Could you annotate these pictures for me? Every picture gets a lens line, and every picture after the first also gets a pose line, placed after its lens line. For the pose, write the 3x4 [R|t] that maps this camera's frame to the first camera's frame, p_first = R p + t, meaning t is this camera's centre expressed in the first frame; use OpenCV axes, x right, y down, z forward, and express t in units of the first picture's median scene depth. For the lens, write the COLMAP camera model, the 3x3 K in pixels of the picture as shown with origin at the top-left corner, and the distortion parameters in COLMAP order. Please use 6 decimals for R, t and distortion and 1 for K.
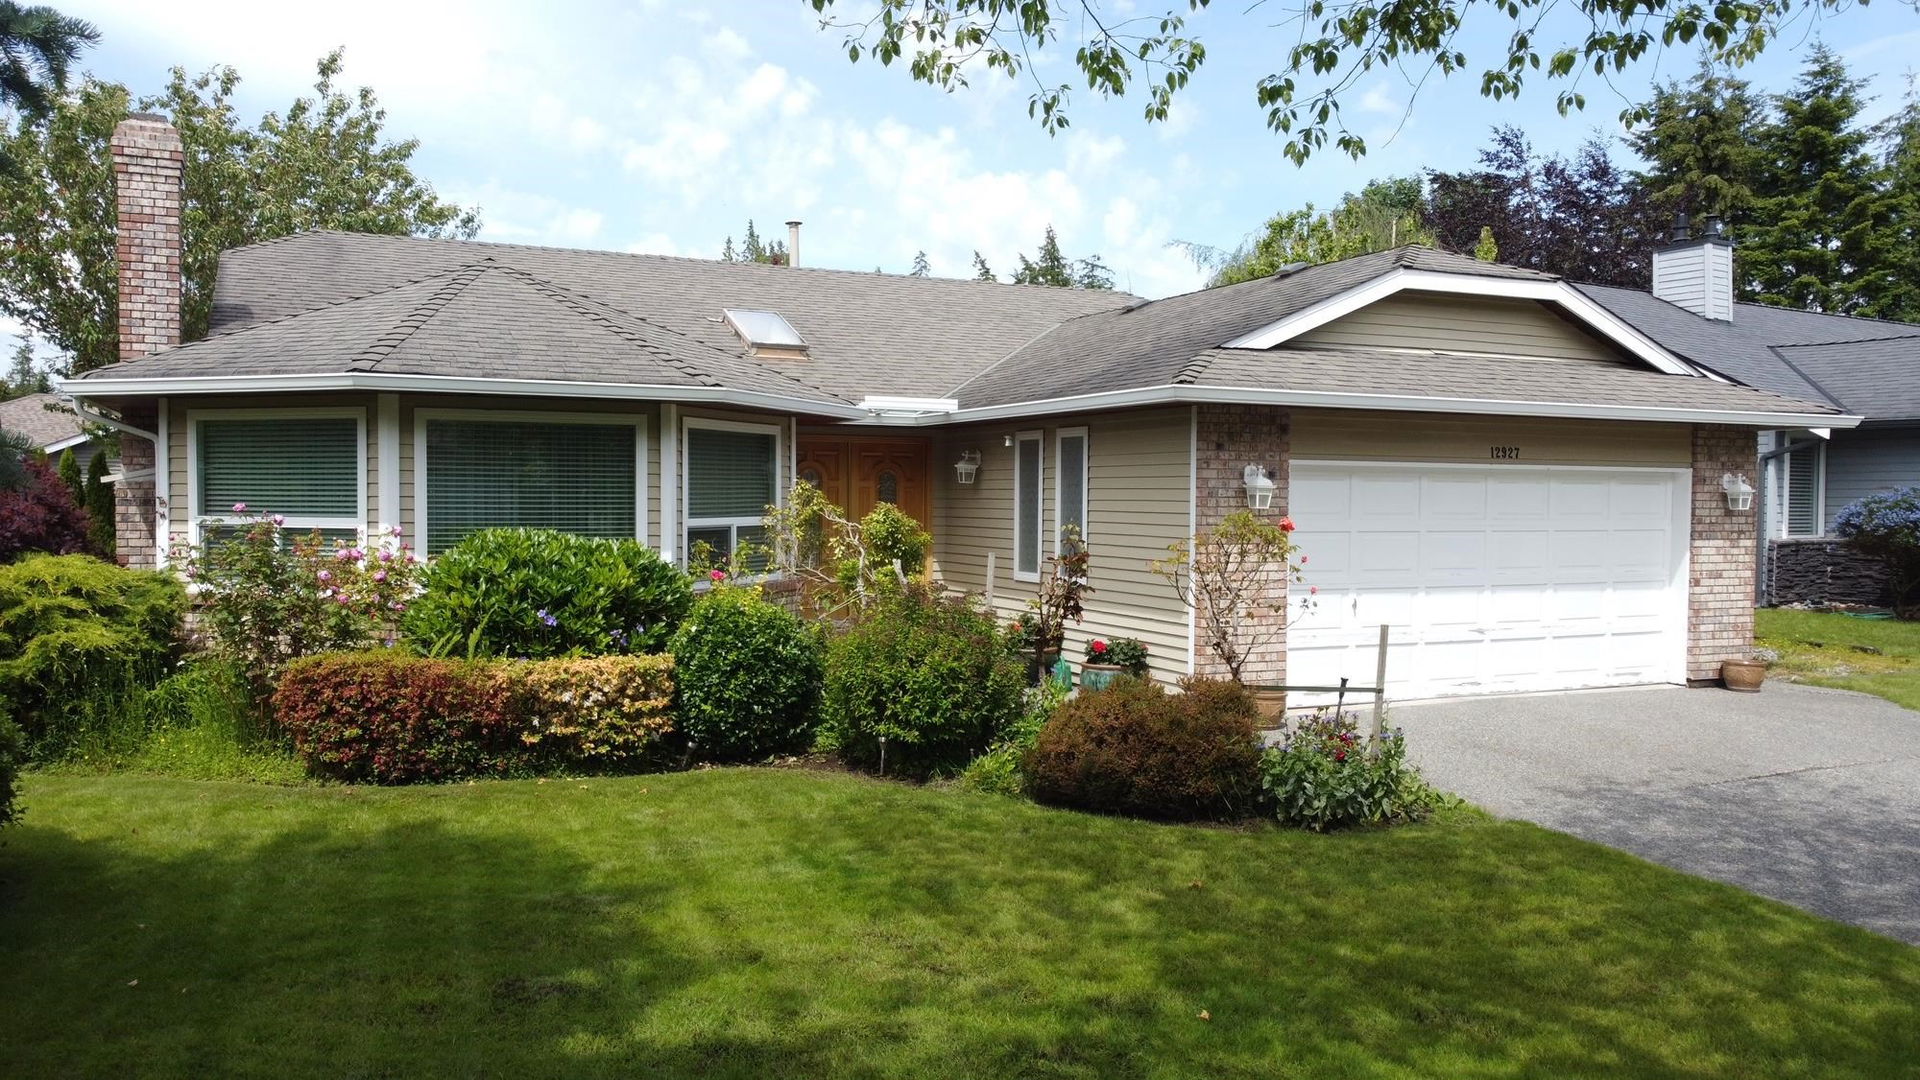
lens RADIAL K [[1448.4, 0, 959.5], [0, 1448.4, 535.0], [0, 0, 1]] dist [0.007372, 0.000765]
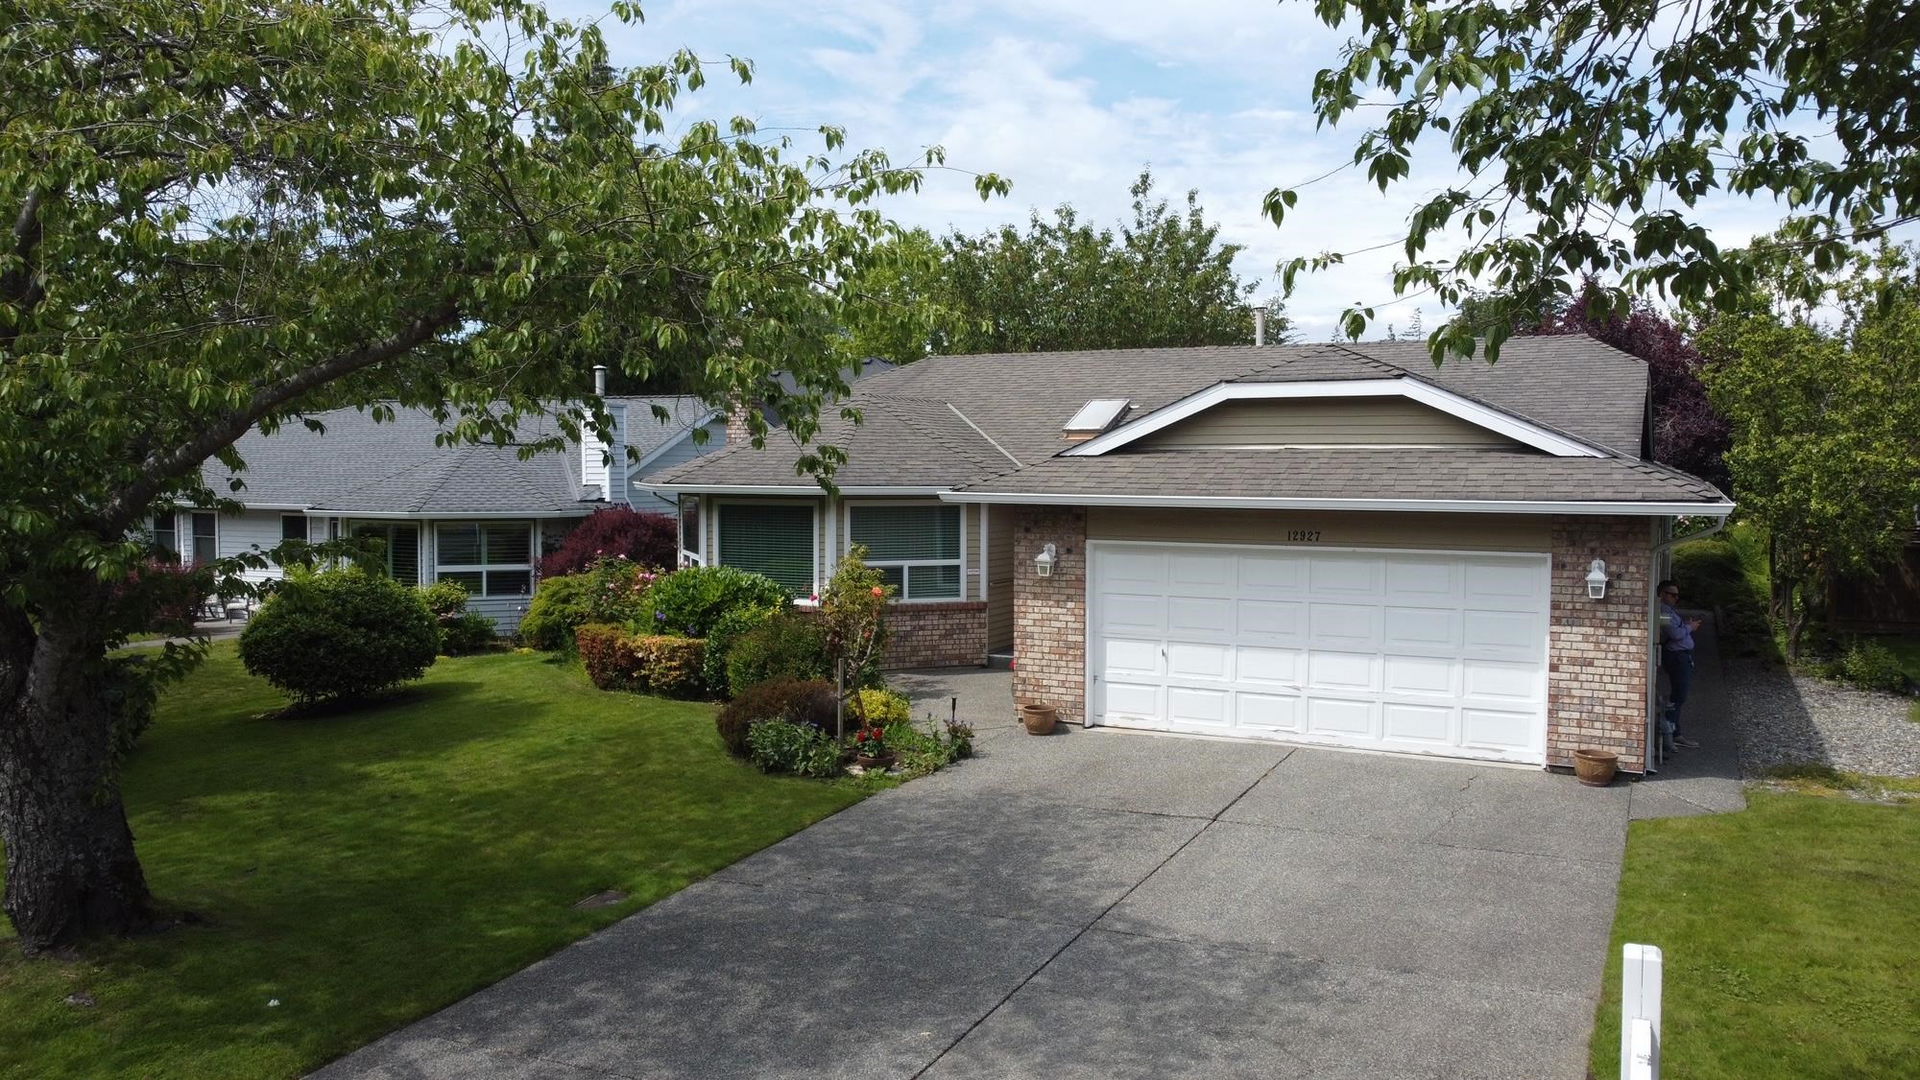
lens RADIAL K [[1448.4, 0, 960.5], [0, 1448.4, 543.6], [0, 0, 1]] dist [0.007372, 0.000765]
pose [[0.629125, 0.030306, -0.776713, 1.021864], [-0.028711, 0.999464, 0.015742, -0.056351], [0.776774, 0.012397, 0.629658, 0.056946]]
